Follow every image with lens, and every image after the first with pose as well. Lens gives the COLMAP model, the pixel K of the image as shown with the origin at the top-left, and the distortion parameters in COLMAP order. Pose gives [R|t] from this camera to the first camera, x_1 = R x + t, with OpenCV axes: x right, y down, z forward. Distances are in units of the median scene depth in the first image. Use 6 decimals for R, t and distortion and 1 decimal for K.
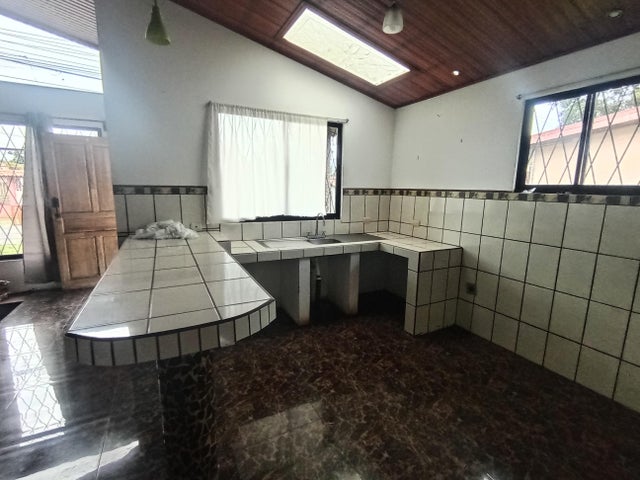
lens RADIAL K [[307.1, 0, 320.0], [0, 307.1, 240.0], [0, 0, 1]] dist [-0.003952, -0.000081]
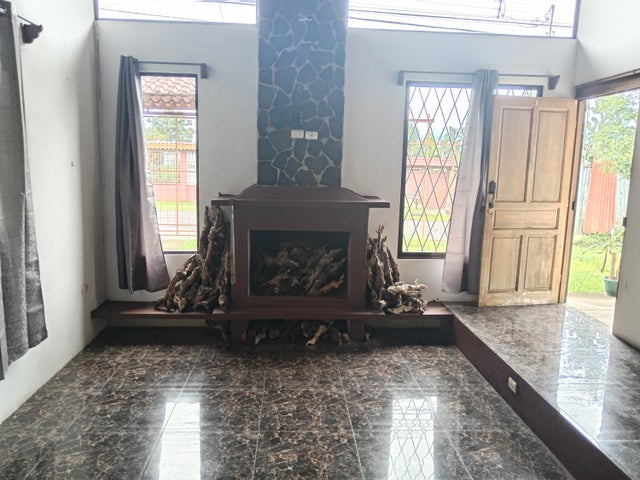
lens RADIAL K [[495.9, 0, 320.0], [0, 495.9, 240.0], [0, 0, 1]] dist [-0.003175, -0.003270]
pose [[0.914388, 0.068495, -0.399002, -0.878793], [-0.078609, 0.996865, -0.009020, 0.057367], [0.397133, 0.039613, 0.916906, -0.314604]]
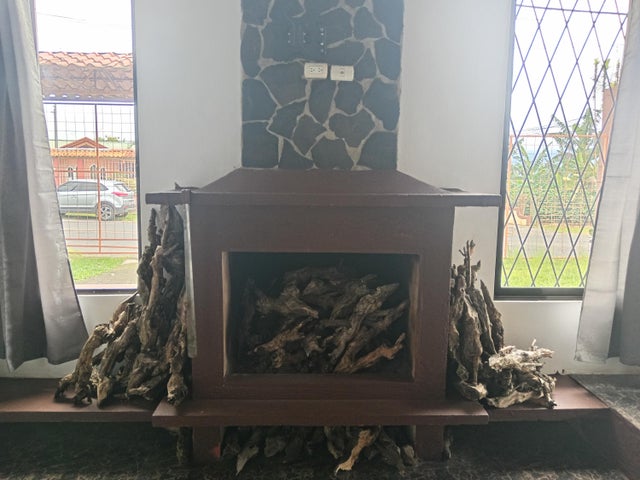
lens RADIAL K [[495.9, 0, 320.0], [0, 495.9, 240.0], [0, 0, 1]] dist [-0.003175, -0.003270]
pose [[0.904257, 0.053113, -0.423671, -1.176646], [-0.073349, 0.996806, -0.031588, 0.028177], [0.420640, 0.059639, 0.905265, 0.266456]]
